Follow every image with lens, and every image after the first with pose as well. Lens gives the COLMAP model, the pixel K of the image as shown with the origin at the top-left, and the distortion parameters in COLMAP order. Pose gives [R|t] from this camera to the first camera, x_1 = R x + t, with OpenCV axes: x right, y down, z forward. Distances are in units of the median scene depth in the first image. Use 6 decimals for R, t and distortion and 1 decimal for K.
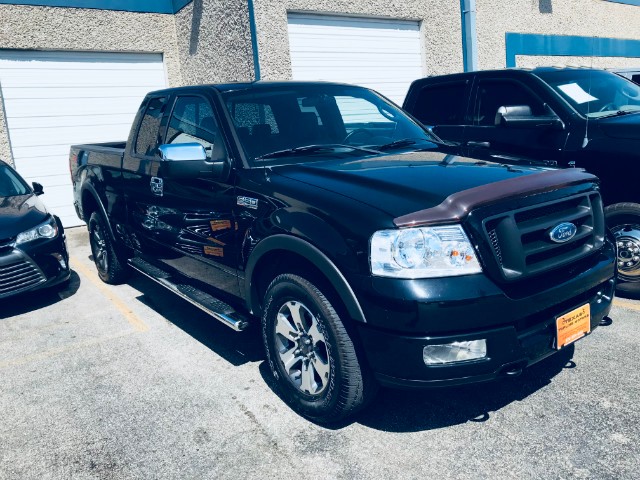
lens RADIAL K [[530.7, 0, 317.6], [0, 530.7, 232.5], [0, 0, 1]] dist [0.013216, -0.000347]
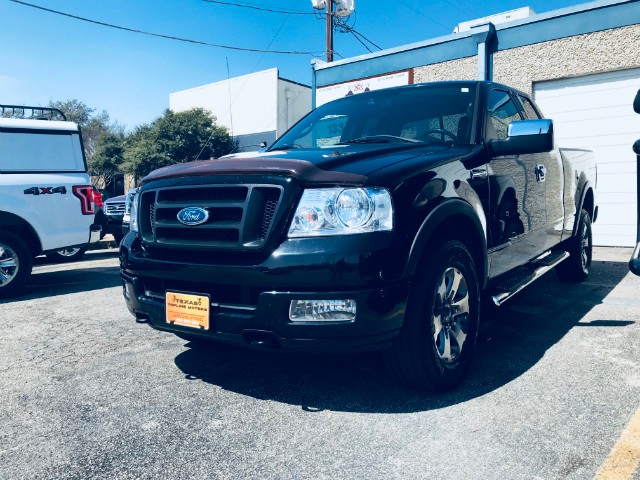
lens RADIAL K [[530.7, 0, 317.6], [0, 530.7, 232.5], [0, 0, 1]] dist [0.013216, -0.000347]
pose [[0.292114, 0.122639, -0.948488, 0.846545], [-0.176966, 0.981550, 0.072412, -0.048150], [0.939868, 0.146697, 0.308427, 0.514675]]
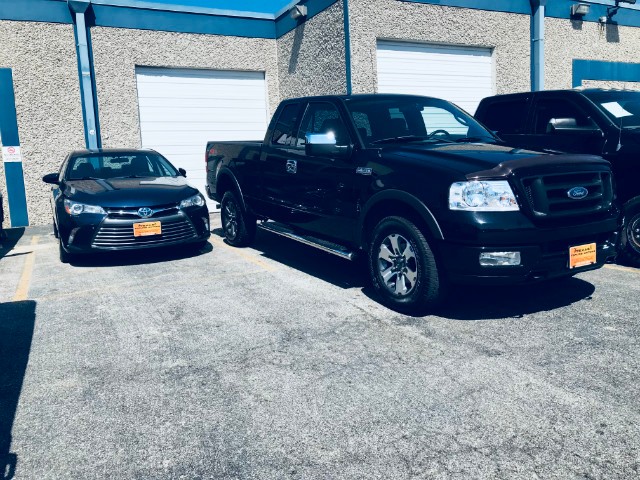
lens RADIAL K [[530.7, 0, 317.6], [0, 530.7, 232.5], [0, 0, 1]] dist [0.013216, -0.000347]
pose [[0.991879, 0.054468, -0.114931, -0.054241], [-0.058534, 0.997762, -0.032307, 0.115723], [0.112914, 0.038772, 0.992848, -0.334672]]
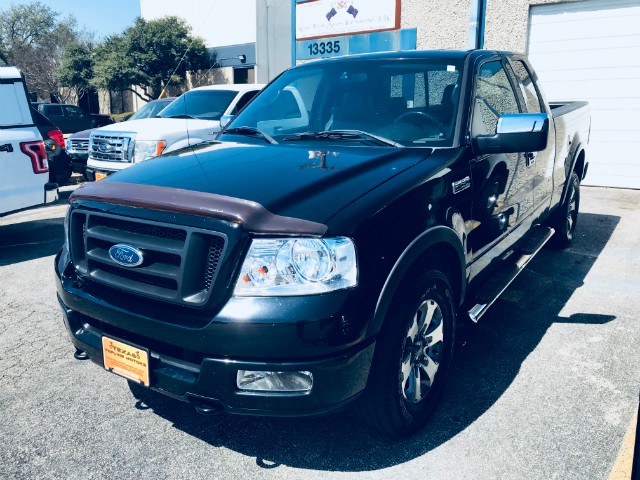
lens RADIAL K [[530.7, 0, 317.6], [0, 530.7, 232.5], [0, 0, 1]] dist [0.013216, -0.000347]
pose [[0.317024, 0.280259, -0.906063, 0.757417], [-0.182112, 0.955553, 0.231848, -0.167273], [0.930769, 0.091503, 0.353972, 0.551120]]
